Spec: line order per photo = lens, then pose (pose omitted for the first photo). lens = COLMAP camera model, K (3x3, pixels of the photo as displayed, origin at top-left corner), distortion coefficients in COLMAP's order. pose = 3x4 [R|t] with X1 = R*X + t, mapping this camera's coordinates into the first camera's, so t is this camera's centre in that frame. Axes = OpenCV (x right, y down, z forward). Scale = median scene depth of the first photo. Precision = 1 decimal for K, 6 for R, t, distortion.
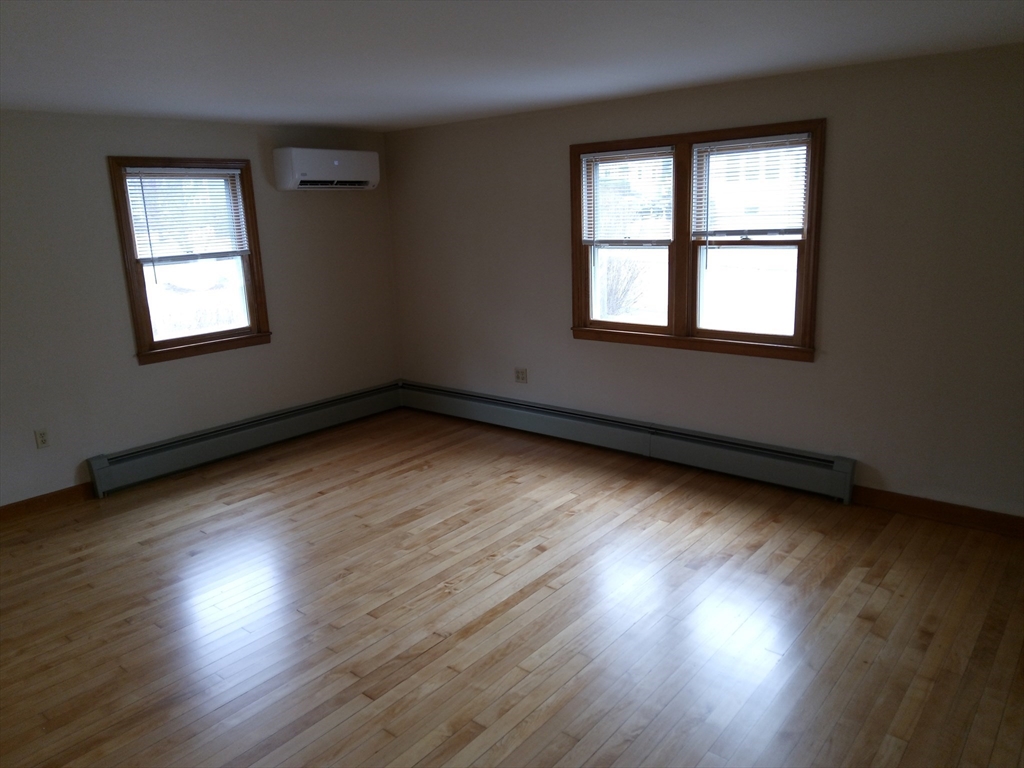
lens RADIAL K [[781.8, 0, 504.4], [0, 781.8, 397.2], [0, 0, 1]] dist [-0.027075, 0.077674]
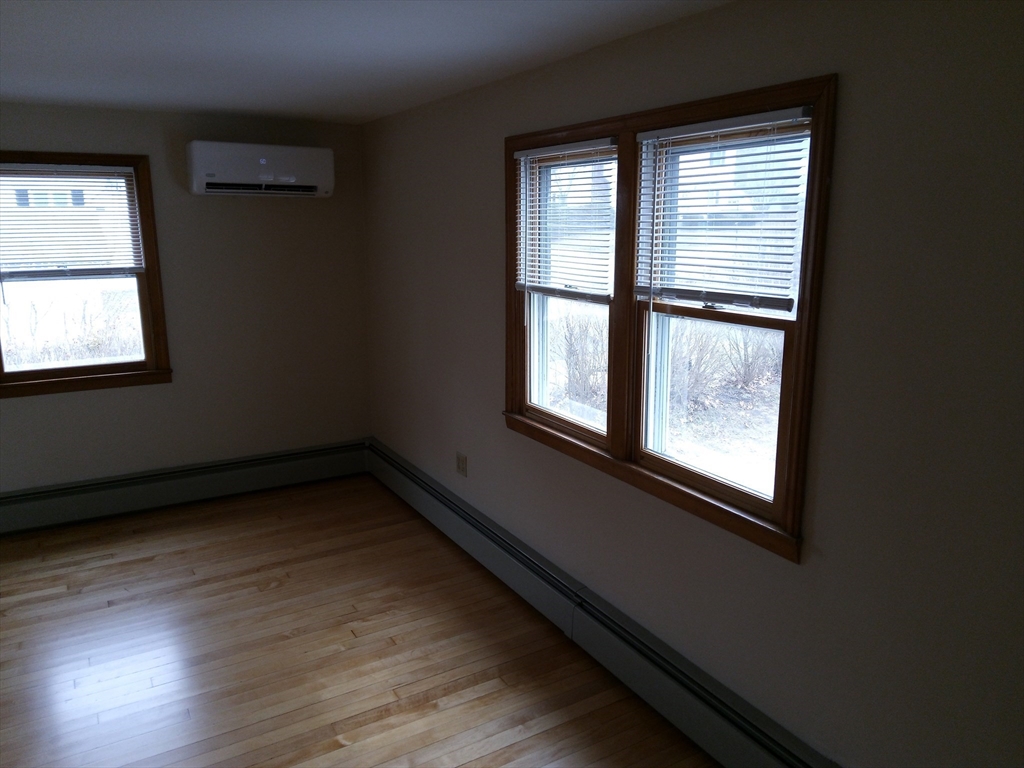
lens RADIAL K [[753.3, 0, 512.0], [0, 753.3, 384.0], [0, 0, 1]] dist [0.065812, -0.097153]
pose [[0.936751, 0.108358, -0.332801, 0.317529], [-0.114224, 0.993453, 0.001951, -0.120033], [0.330834, 0.036186, 0.942995, 0.410828]]
